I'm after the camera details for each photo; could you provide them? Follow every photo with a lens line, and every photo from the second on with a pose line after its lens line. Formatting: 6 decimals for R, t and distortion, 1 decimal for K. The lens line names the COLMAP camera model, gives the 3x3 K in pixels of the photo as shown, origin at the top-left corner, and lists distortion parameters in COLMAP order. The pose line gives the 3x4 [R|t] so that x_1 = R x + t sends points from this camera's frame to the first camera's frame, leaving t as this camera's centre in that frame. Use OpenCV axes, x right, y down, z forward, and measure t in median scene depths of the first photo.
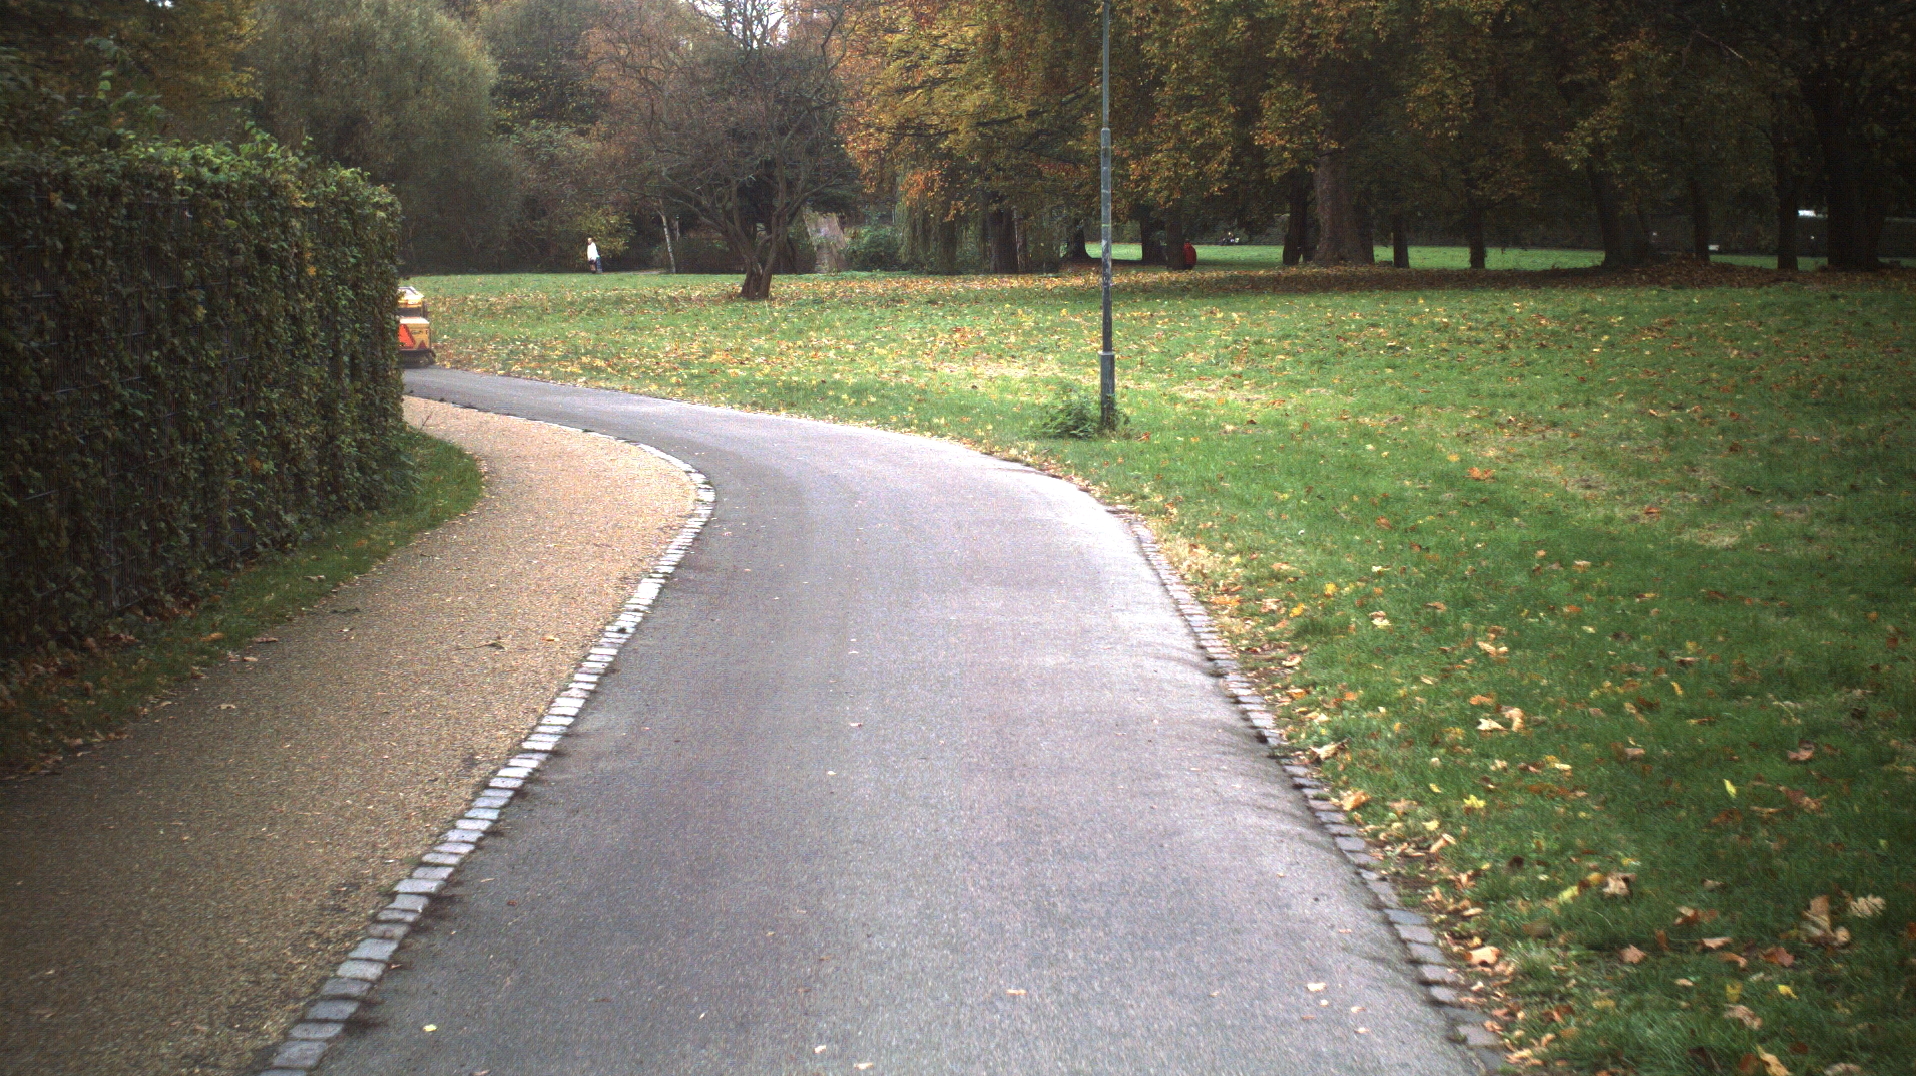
lens RADIAL K [[3484.2, 0, 958.0], [0, 3484.2, 538.0], [0, 0, 1]] dist [-0.286655, 0.170199]
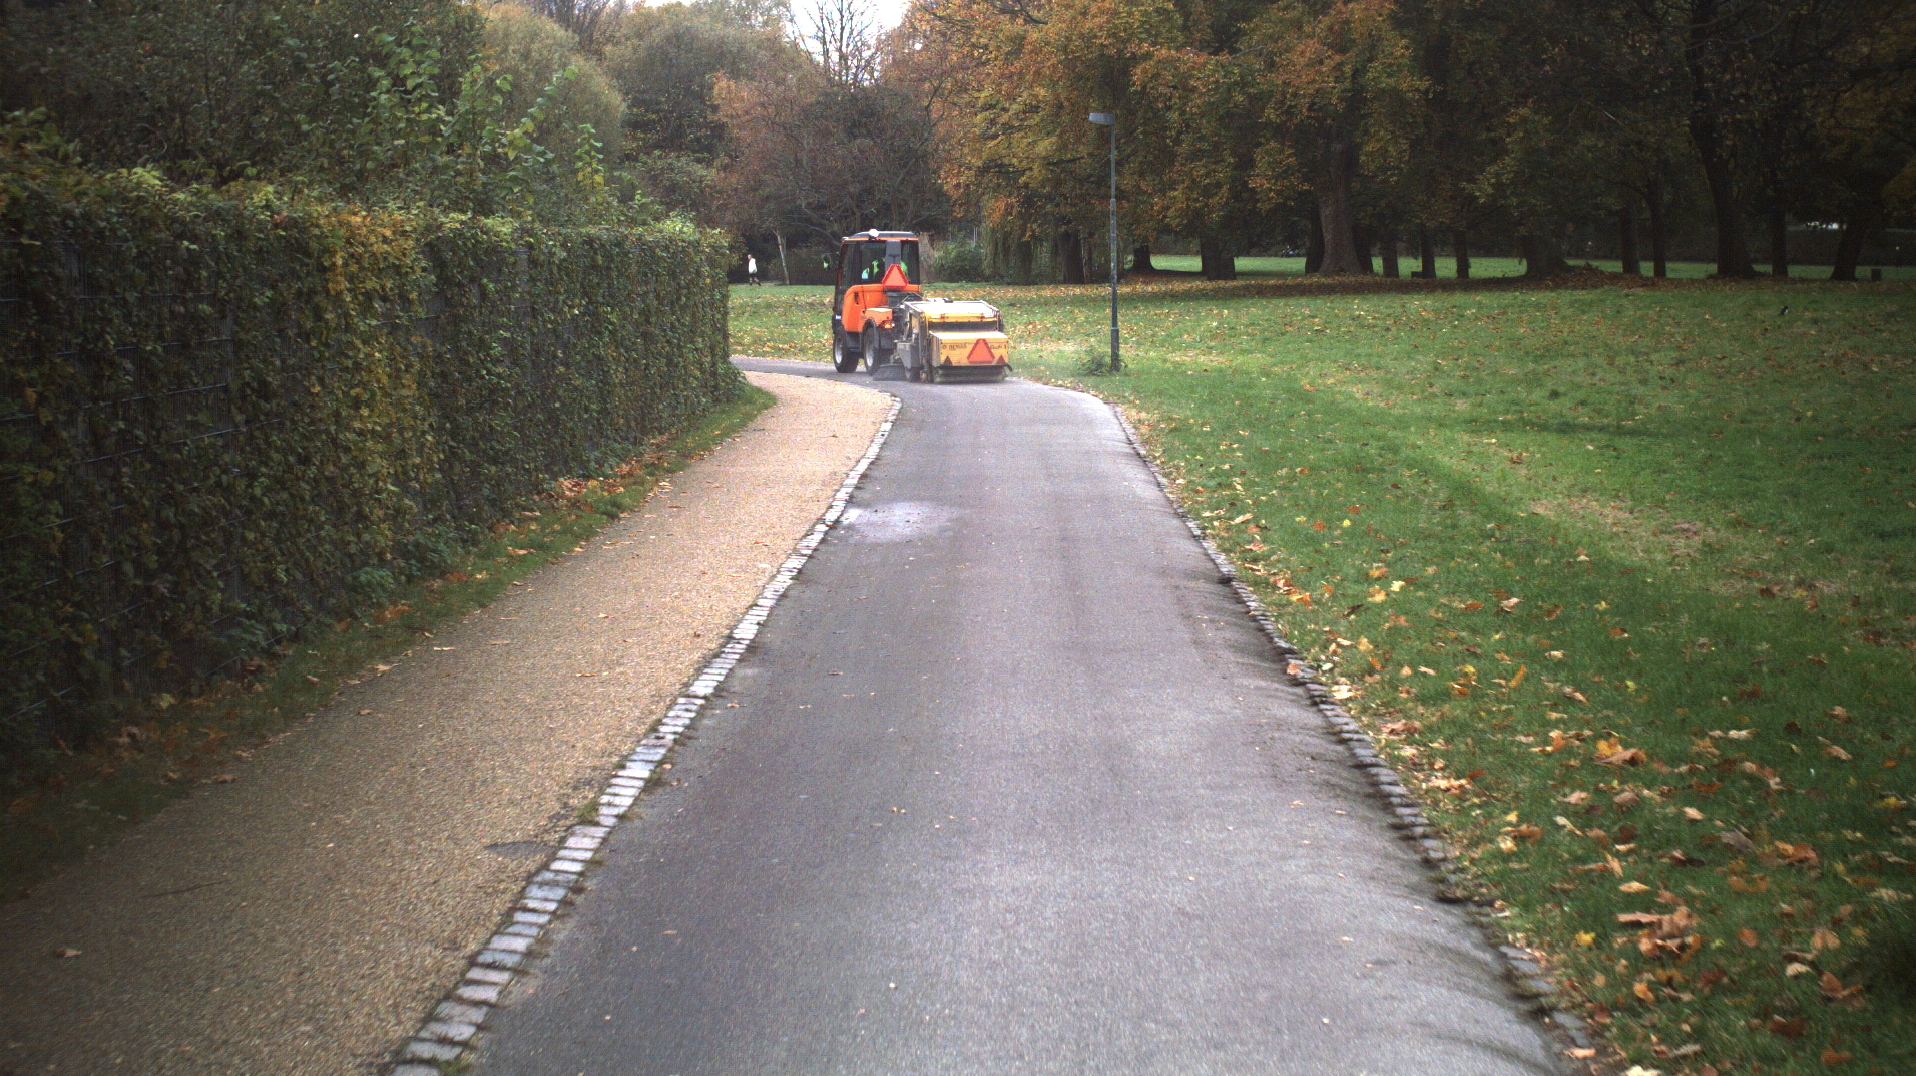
lens RADIAL K [[3484.2, 0, 958.0], [0, 3484.2, 538.0], [0, 0, 1]] dist [-0.286655, 0.170199]
pose [[0.999729, -0.004379, -0.022850, 0.001688], [0.004305, 0.999985, -0.003297, 0.024113], [0.022864, 0.003198, 0.999733, -0.311365]]
